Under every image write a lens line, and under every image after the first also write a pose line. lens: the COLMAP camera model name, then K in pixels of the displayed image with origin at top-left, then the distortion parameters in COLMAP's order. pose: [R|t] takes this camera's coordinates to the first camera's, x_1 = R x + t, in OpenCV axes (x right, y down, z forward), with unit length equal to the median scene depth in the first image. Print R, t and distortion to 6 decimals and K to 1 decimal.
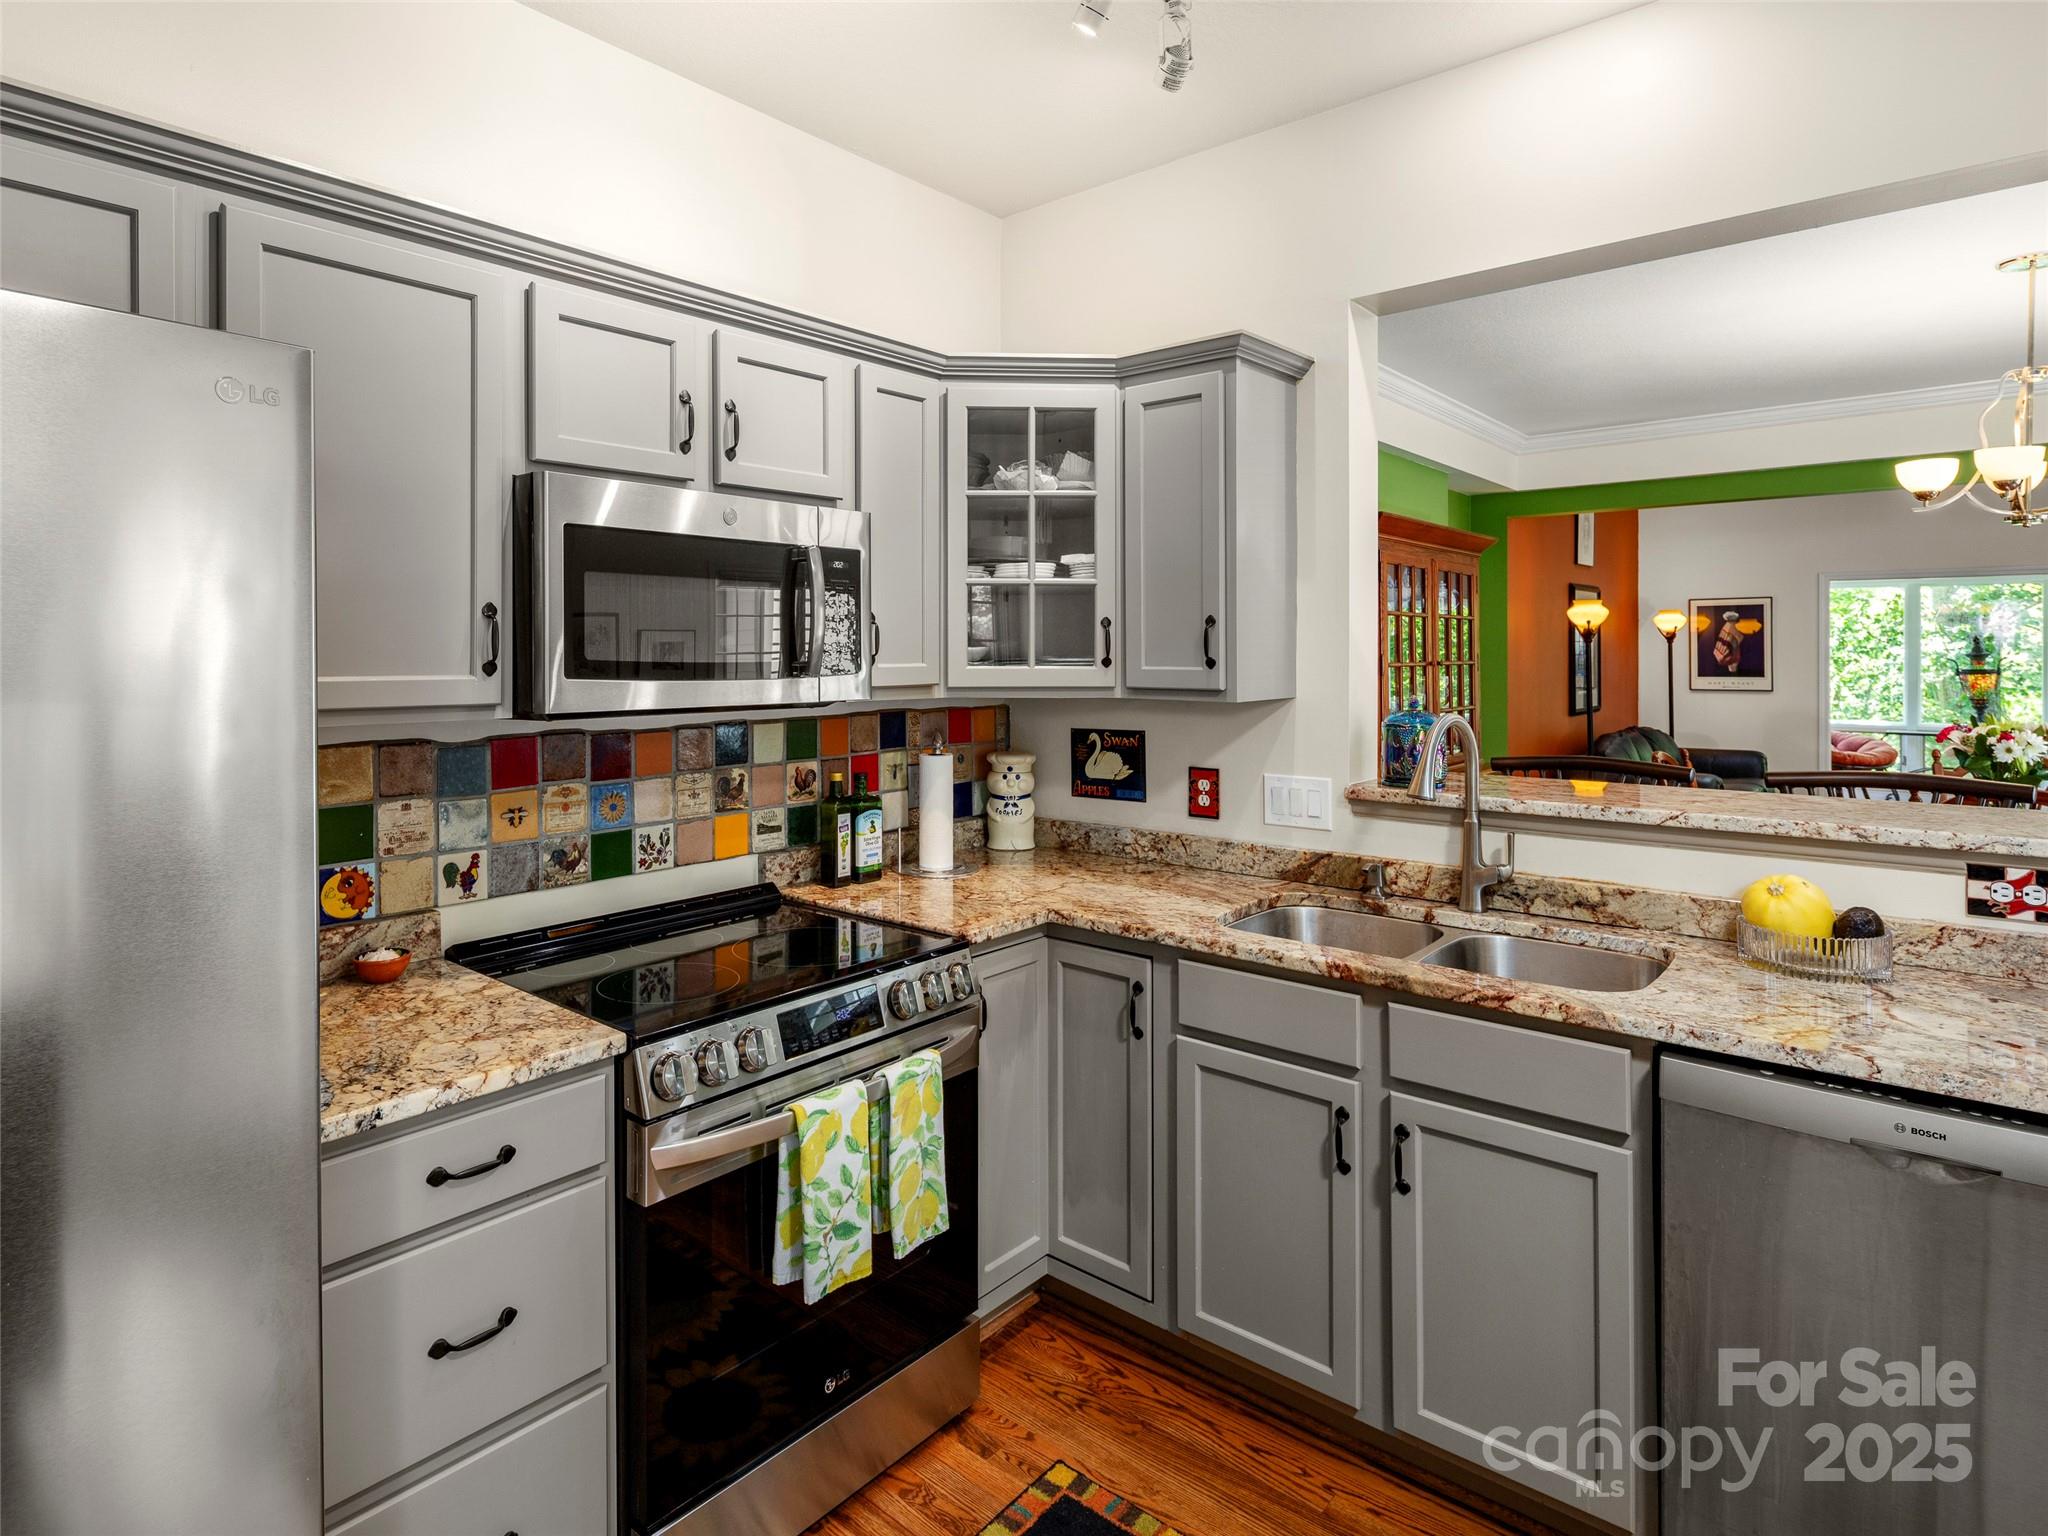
lens RADIAL K [[1128.9, 0, 944.3], [0, 1128.9, 647.1], [0, 0, 1]] dist [0.006861, -0.006680]
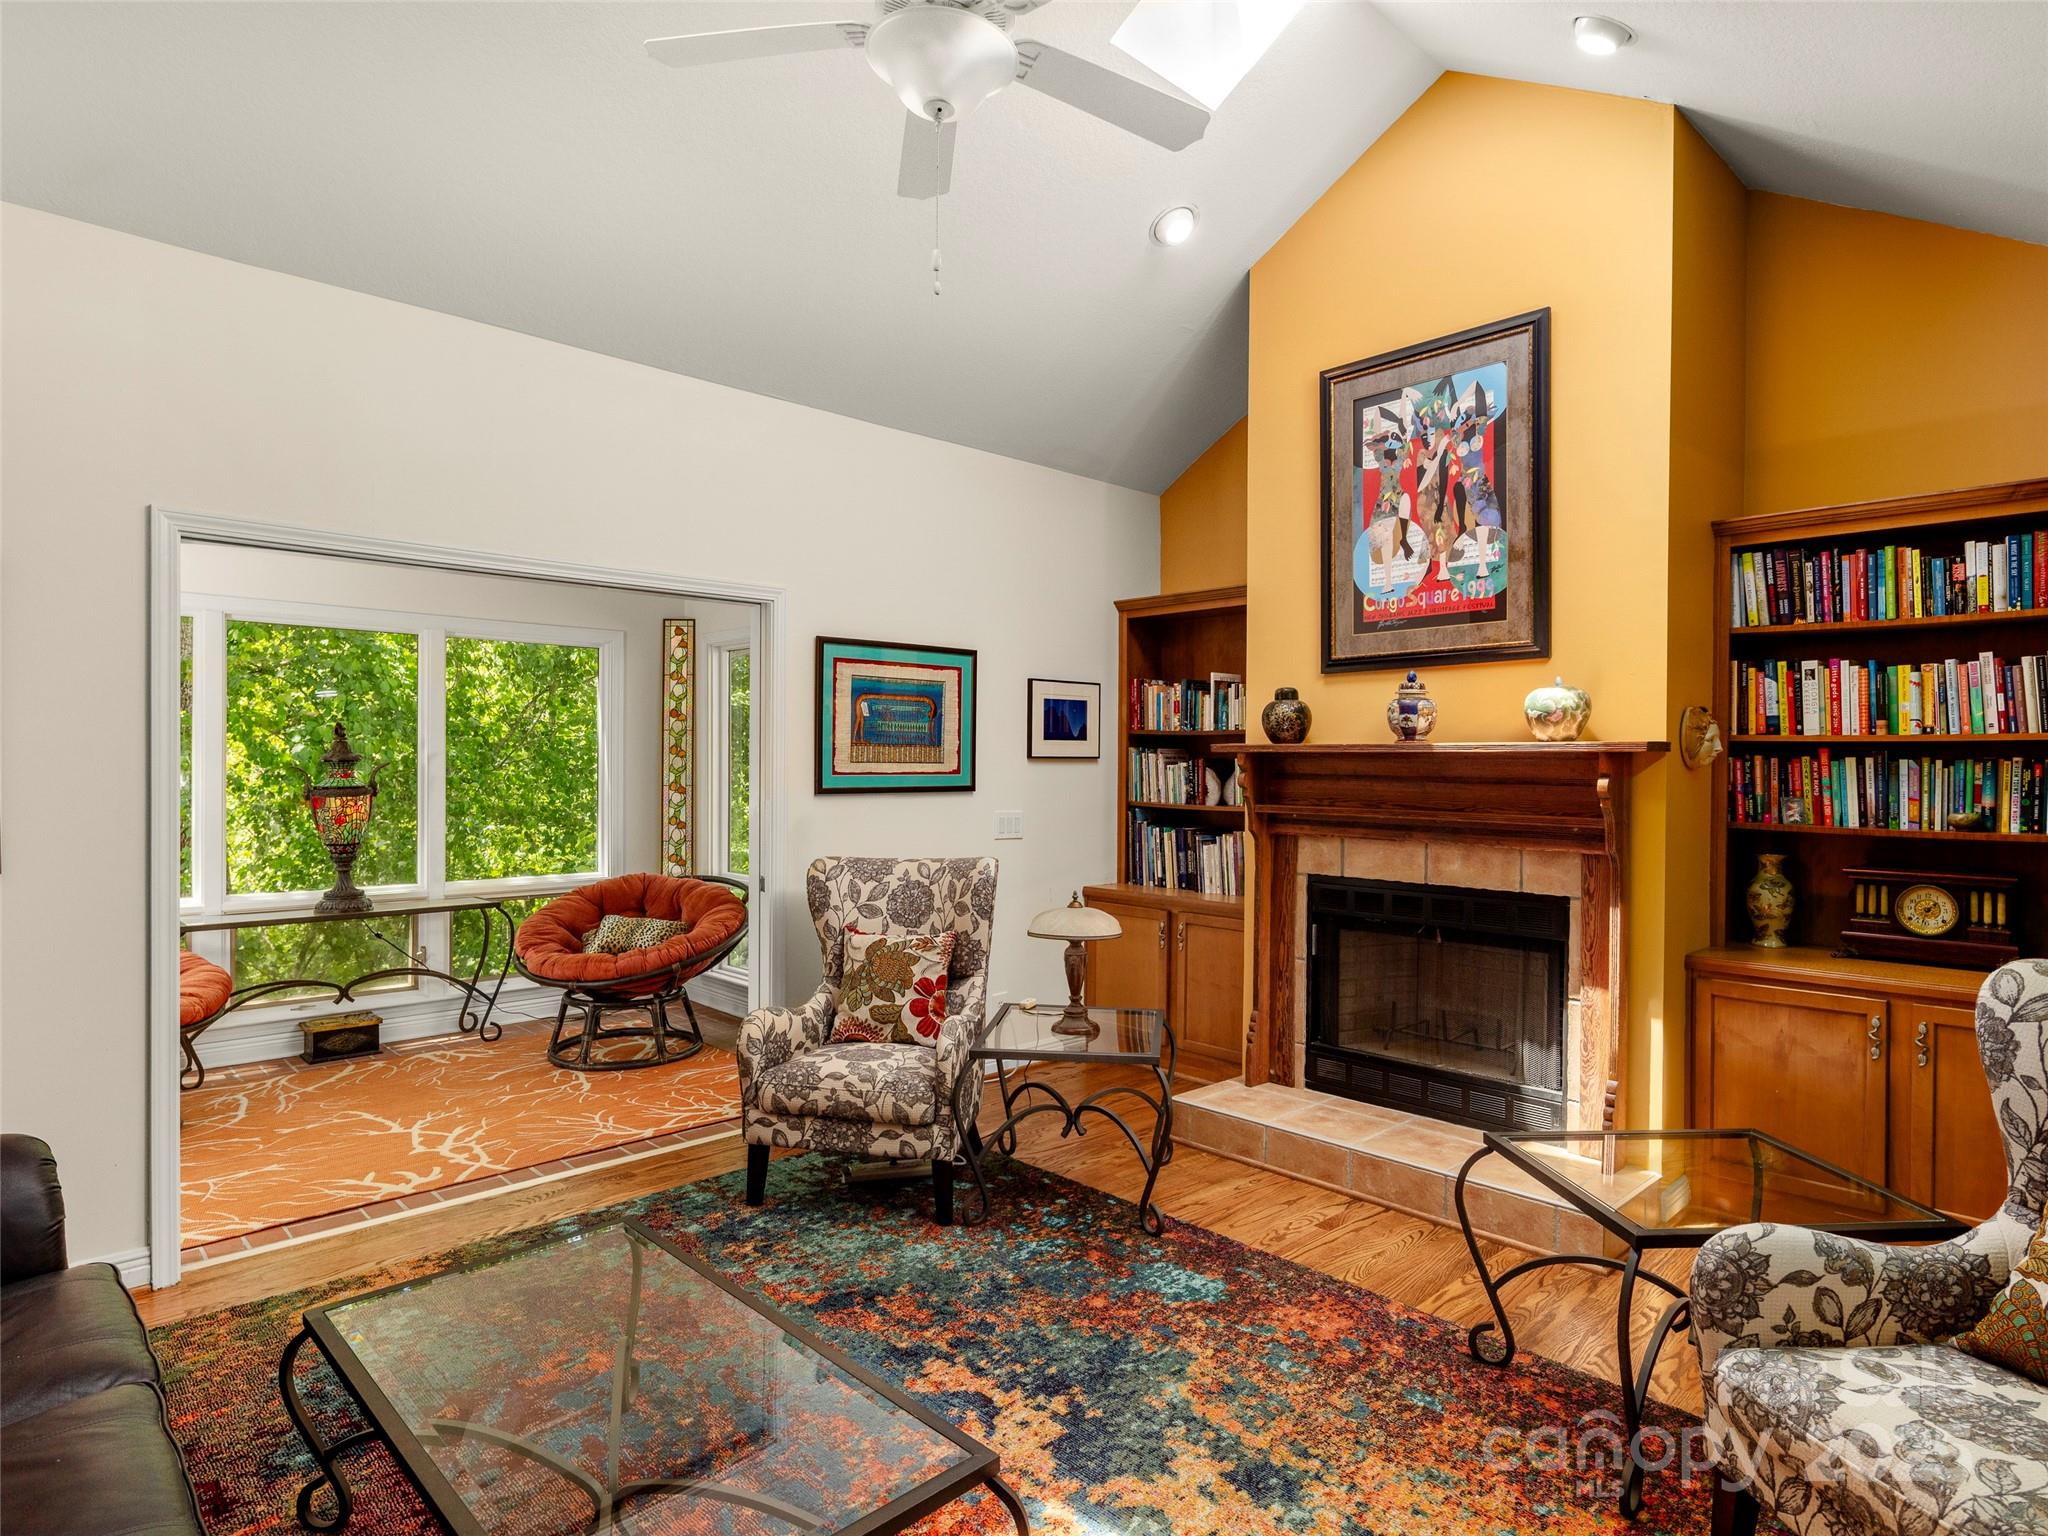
lens RADIAL K [[1128.9, 0, 1012.7], [0, 1128.9, 775.9], [0, 0, 1]] dist [0.006861, -0.006680]
pose [[0.075561, -0.009723, 0.997094, 1.853832], [-0.008967, 0.999905, 0.010430, 0.029947], [-0.997101, -0.009729, 0.075467, 2.892627]]
